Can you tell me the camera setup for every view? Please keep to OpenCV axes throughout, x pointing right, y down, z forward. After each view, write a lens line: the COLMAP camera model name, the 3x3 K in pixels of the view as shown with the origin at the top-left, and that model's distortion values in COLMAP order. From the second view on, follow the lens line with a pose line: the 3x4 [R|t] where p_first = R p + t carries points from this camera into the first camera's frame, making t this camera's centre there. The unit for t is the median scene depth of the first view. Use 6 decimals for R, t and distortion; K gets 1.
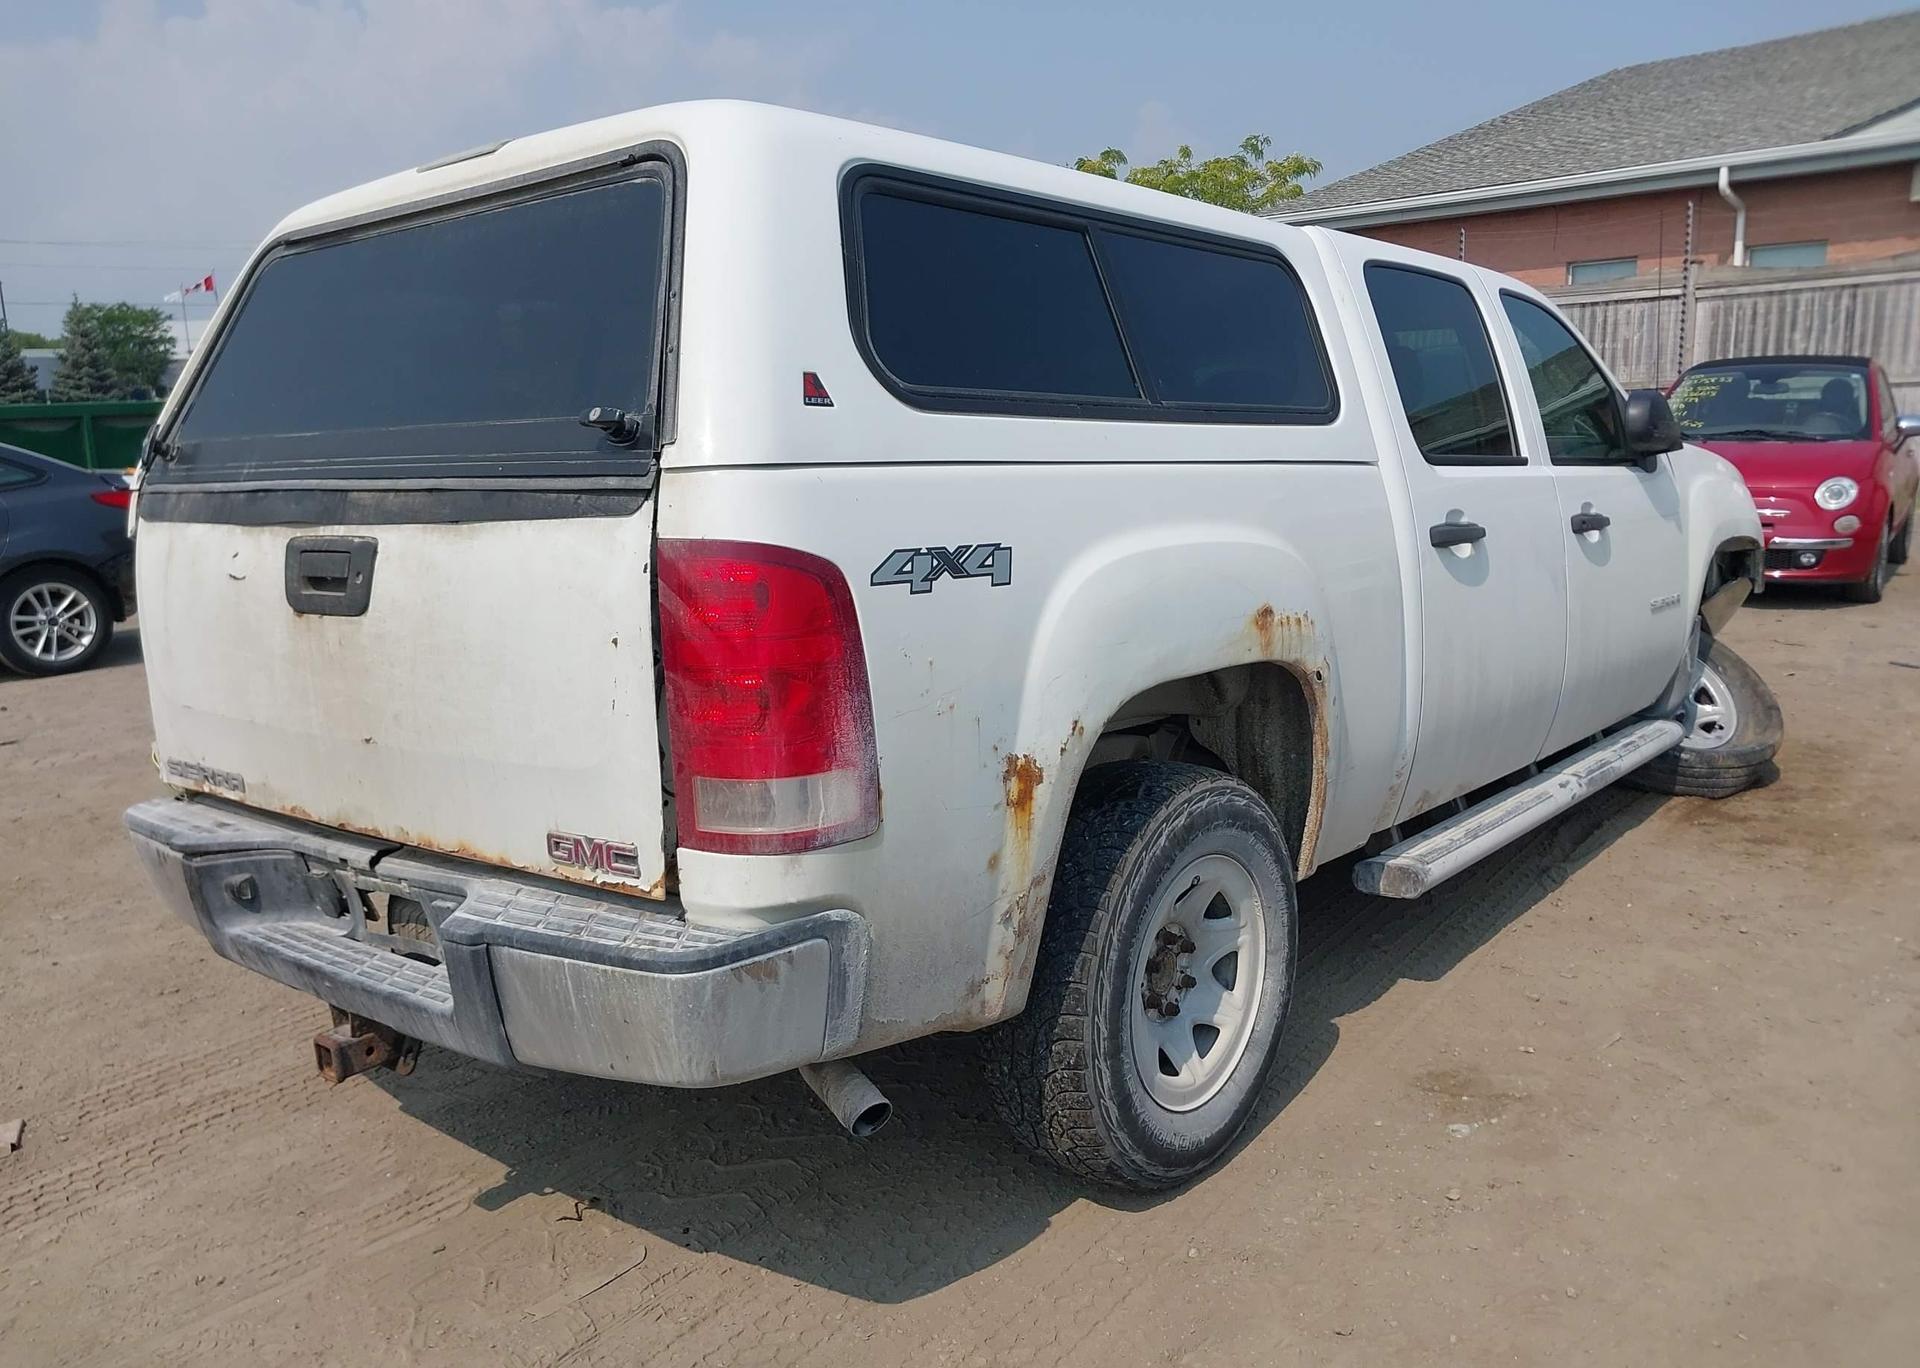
lens RADIAL K [[1624.2, 0, 960.7], [0, 1624.2, 717.4], [0, 0, 1]] dist [0.005840, -0.009141]
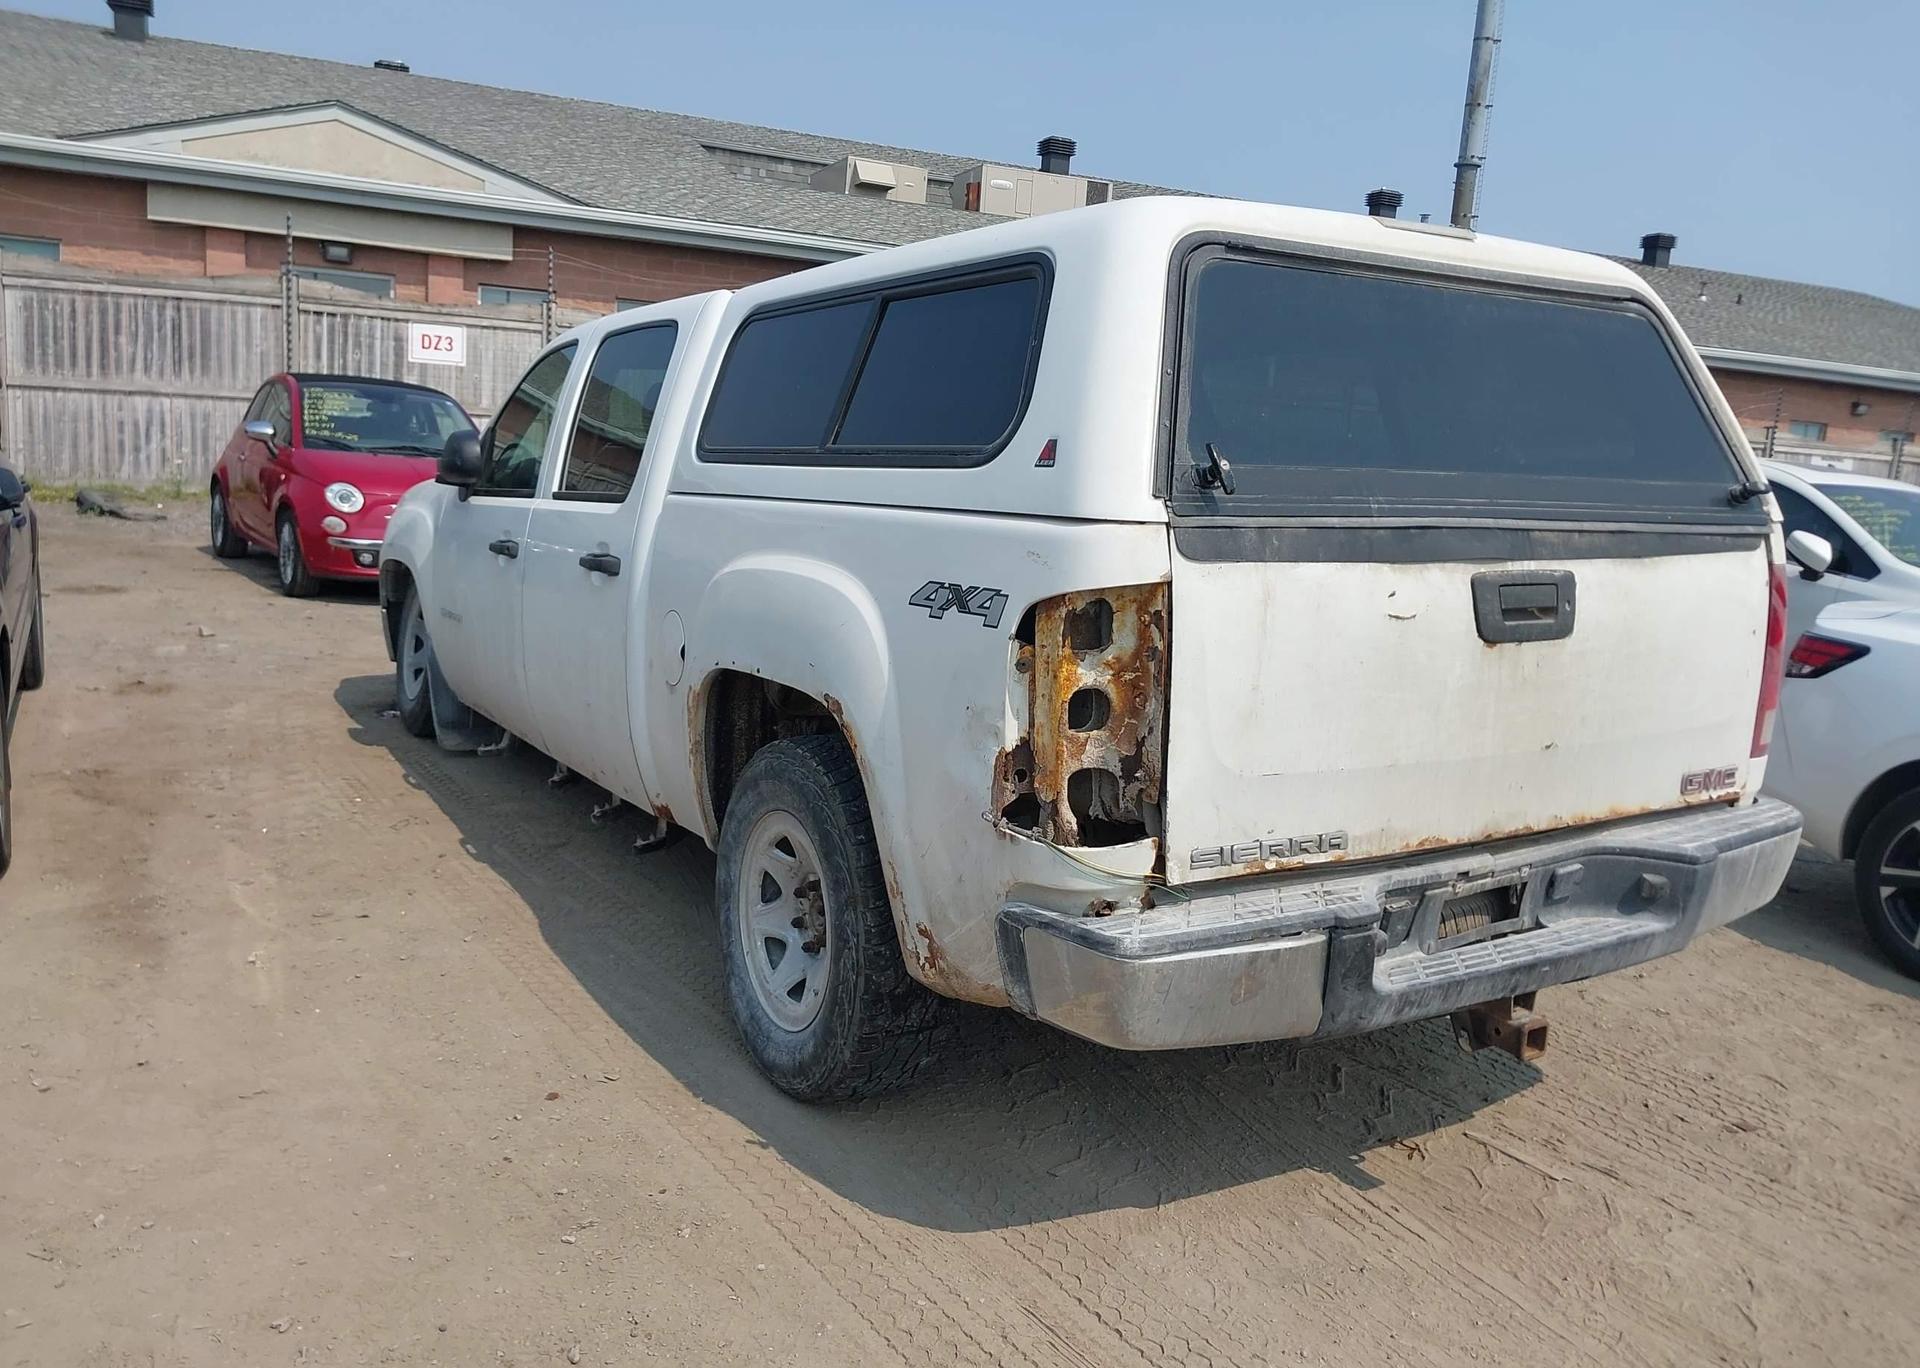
lens RADIAL K [[1569.2, 0, 1066.5], [0, 1569.2, 704.4], [0, 0, 1]] dist [0.008422, -0.003042]
pose [[0.258734, -0.110452, 0.959613, -1.429680], [0.110908, 0.990268, 0.084077, -0.138394], [-0.959561, 0.084675, 0.268466, 0.965850]]
